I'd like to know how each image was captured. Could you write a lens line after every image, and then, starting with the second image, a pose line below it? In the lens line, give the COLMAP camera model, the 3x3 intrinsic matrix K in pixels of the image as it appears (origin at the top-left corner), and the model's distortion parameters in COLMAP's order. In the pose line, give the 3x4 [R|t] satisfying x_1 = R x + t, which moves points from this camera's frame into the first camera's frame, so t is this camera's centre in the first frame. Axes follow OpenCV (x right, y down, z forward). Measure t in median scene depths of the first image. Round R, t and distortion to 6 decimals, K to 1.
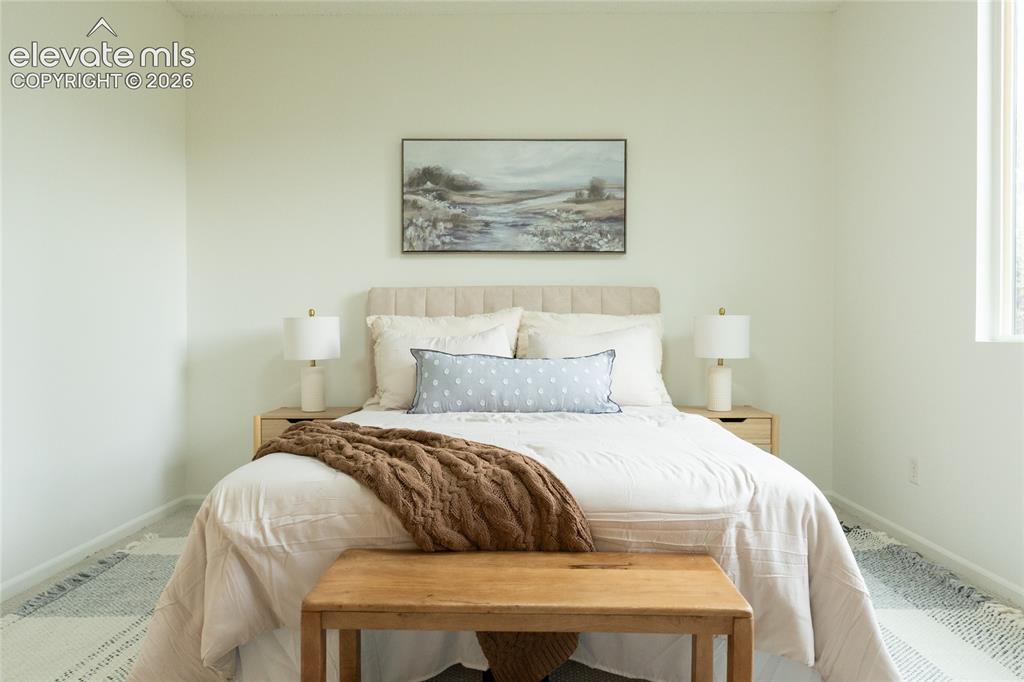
lens RADIAL K [[649.6, 0, 512.0], [0, 649.6, 341.0], [0, 0, 1]] dist [-0.001160, -0.001266]
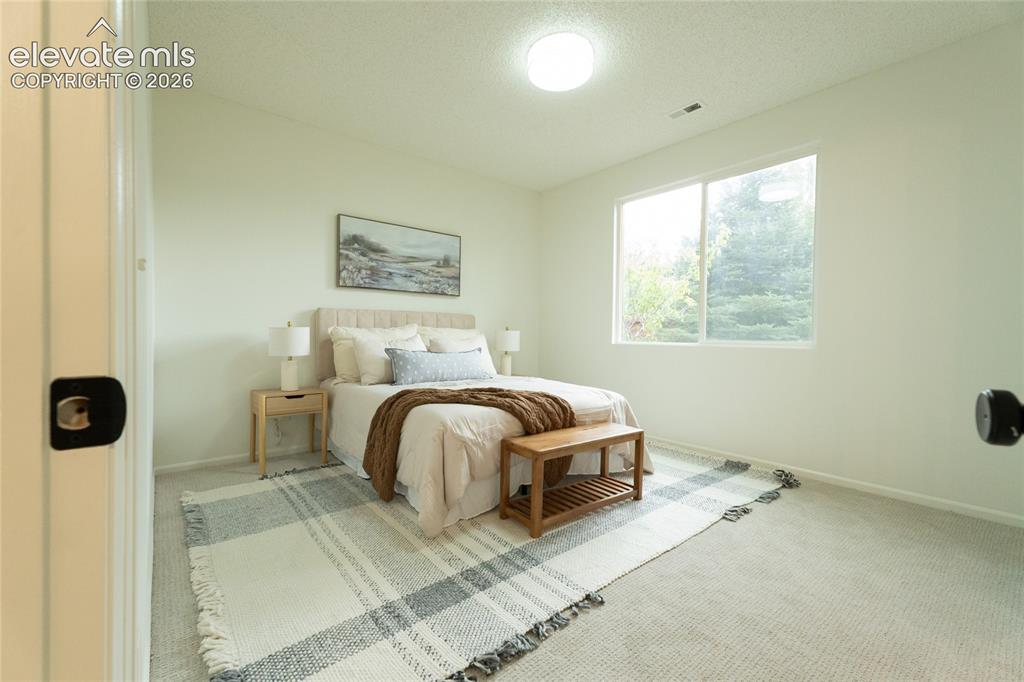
lens RADIAL K [[440.0, 0, 512.0], [0, 440.0, 341.0], [0, 0, 1]] dist [0.001965, 0.000599]
pose [[0.765868, 0.000937, 0.642997, -0.535173], [-0.006138, 0.999964, 0.005853, -0.013110], [-0.642969, -0.008429, 0.765846, -0.085448]]
